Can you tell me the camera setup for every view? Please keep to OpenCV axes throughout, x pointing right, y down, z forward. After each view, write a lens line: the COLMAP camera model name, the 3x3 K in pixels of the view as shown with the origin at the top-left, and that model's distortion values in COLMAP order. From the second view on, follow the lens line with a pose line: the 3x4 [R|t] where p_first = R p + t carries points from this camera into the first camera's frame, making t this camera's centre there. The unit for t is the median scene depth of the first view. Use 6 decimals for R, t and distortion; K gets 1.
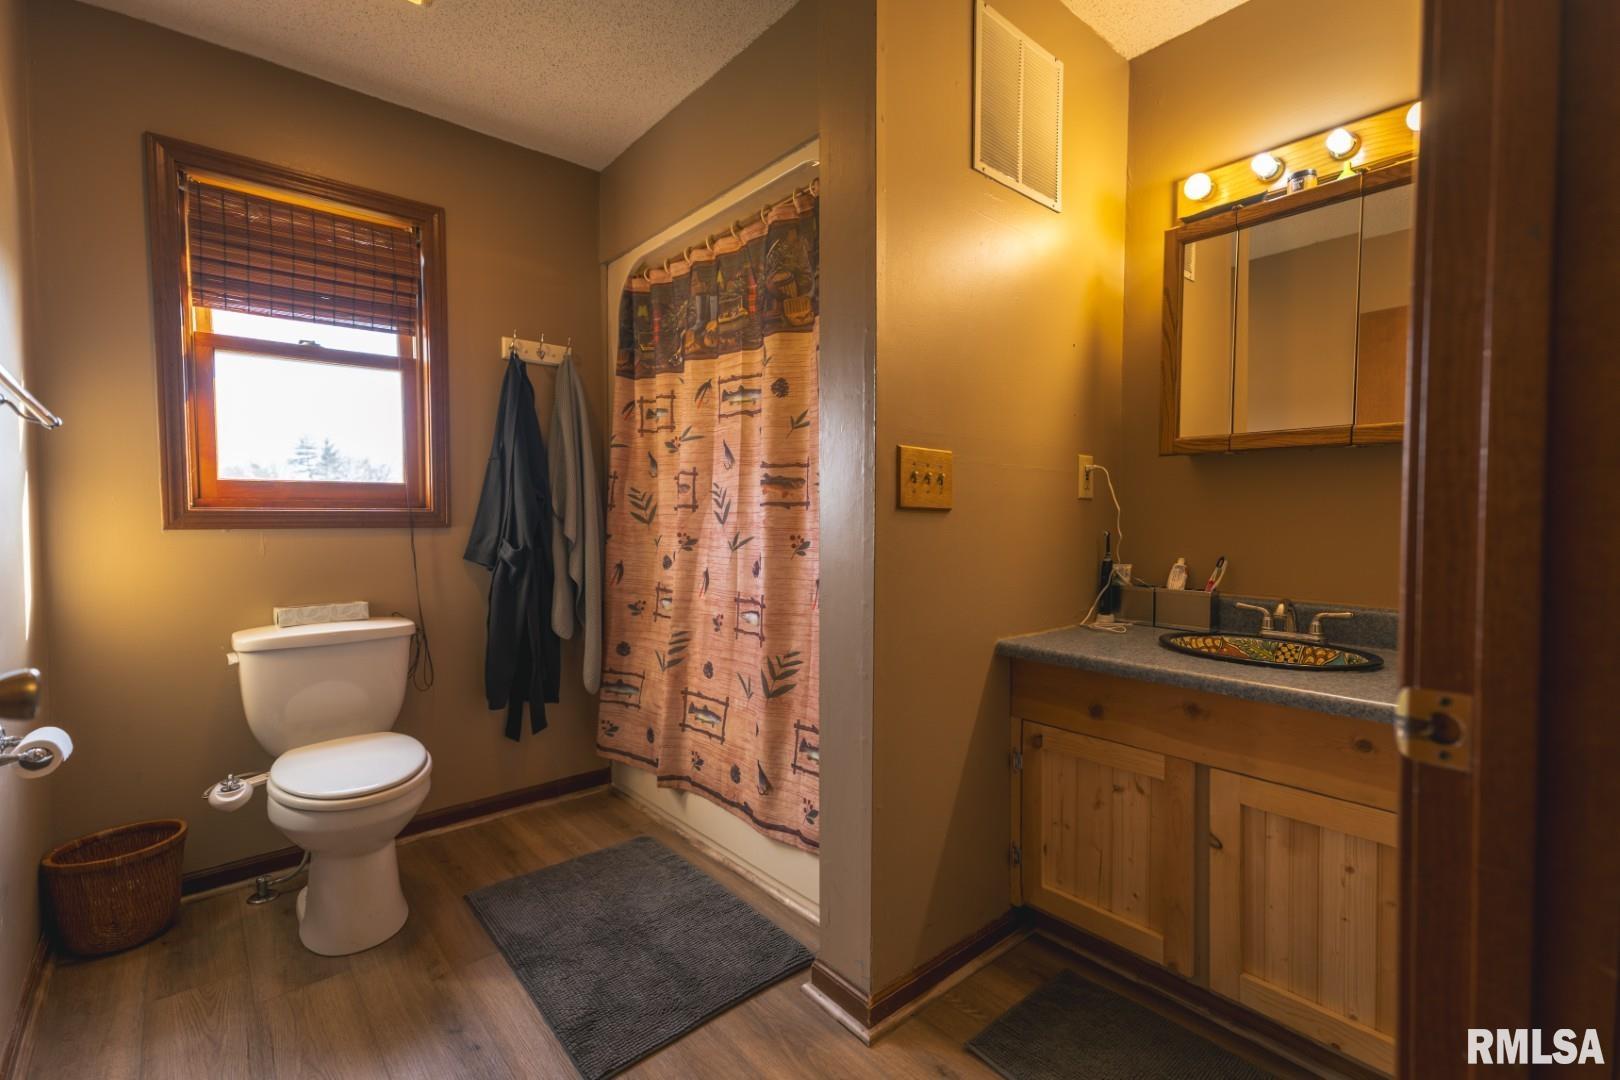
lens RADIAL K [[714.6, 0, 804.5], [0, 714.6, 533.7], [0, 0, 1]] dist [0.017501, -0.000270]
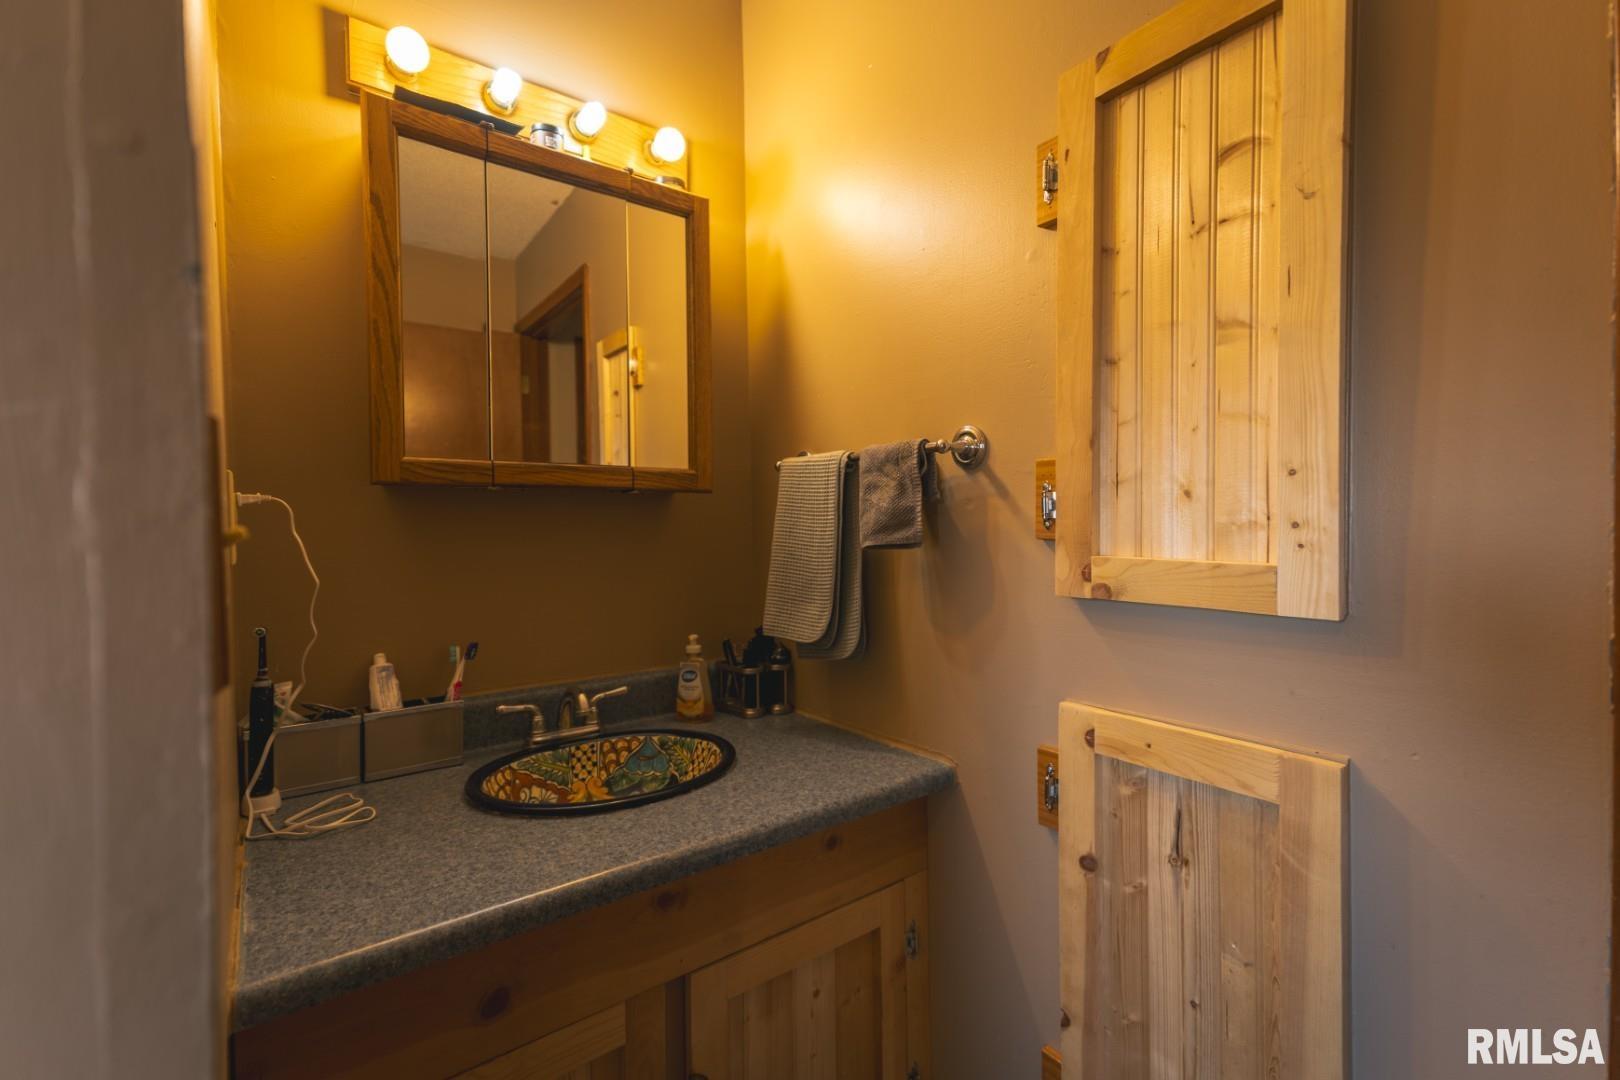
lens RADIAL K [[714.6, 0, 813.2], [0, 714.6, 538.0], [0, 0, 1]] dist [0.017501, -0.000270]
pose [[0.057149, -0.019879, 0.998168, -0.066658], [0.046122, 0.998787, 0.017250, -0.068260], [-0.997300, 0.045052, 0.057997, 0.713054]]
